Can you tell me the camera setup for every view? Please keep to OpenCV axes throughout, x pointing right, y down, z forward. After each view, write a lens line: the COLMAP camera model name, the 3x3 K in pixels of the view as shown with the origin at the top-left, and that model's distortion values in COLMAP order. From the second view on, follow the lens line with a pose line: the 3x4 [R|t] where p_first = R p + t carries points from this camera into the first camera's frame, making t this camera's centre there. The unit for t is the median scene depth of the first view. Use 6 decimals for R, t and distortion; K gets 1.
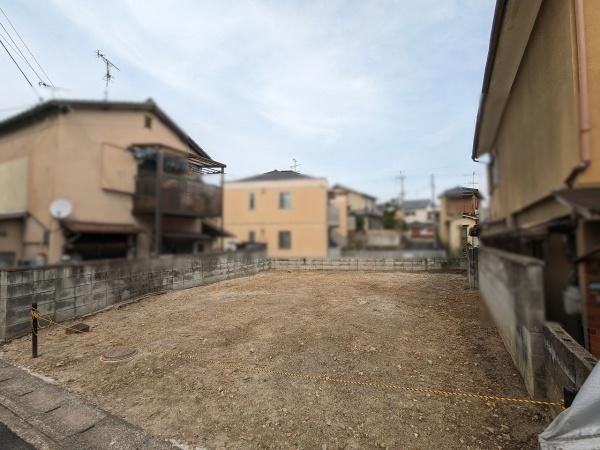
lens RADIAL K [[283.5, 0, 300.3], [0, 283.5, 225.8], [0, 0, 1]] dist [-0.005983, 0.004367]
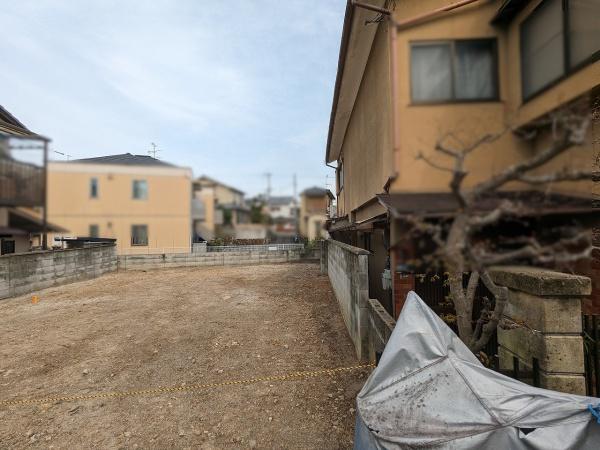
lens RADIAL K [[283.5, 0, 300.2], [0, 283.5, 226.5], [0, 0, 1]] dist [-0.005983, 0.004367]
pose [[0.897826, 0.002400, 0.440343, 0.010183], [-0.012786, 0.999706, 0.020621, -0.000786], [-0.440164, -0.024144, 0.897593, 0.004017]]
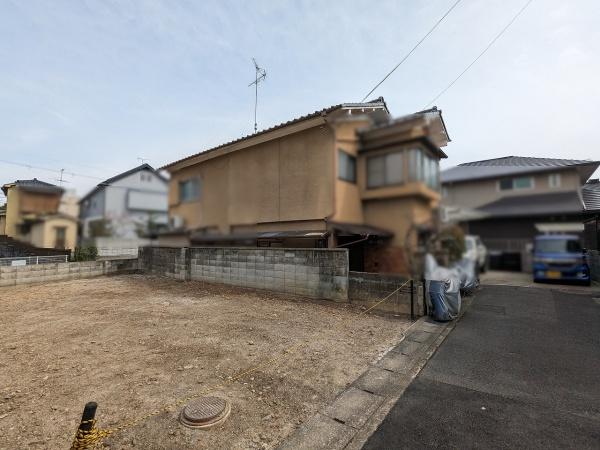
lens RADIAL K [[283.5, 0, 299.8], [0, 283.5, 227.1], [0, 0, 1]] dist [-0.005983, 0.004367]
pose [[0.163789, 0.057328, 0.984828, -0.510513], [-0.050325, 0.997496, -0.049696, 0.020633], [-0.985211, -0.041422, 0.166264, 0.278281]]
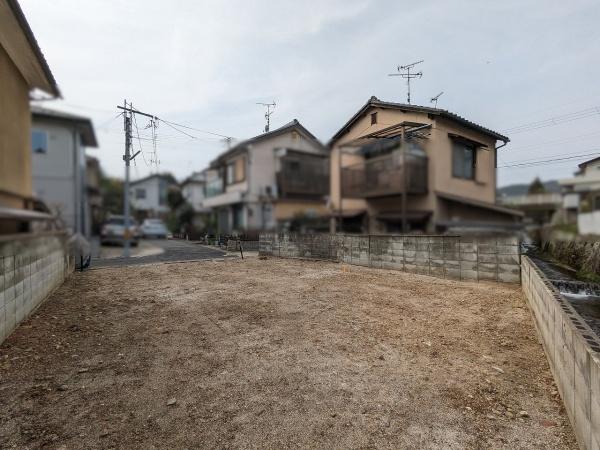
lens RADIAL K [[283.5, 0, 300.5], [0, 283.5, 225.6], [0, 0, 1]] dist [-0.005983, 0.004367]
pose [[-0.485863, 0.013467, -0.873931, 0.624534], [0.055078, 0.998366, -0.015236, 0.070695], [0.872298, -0.055537, -0.485811, 1.291650]]
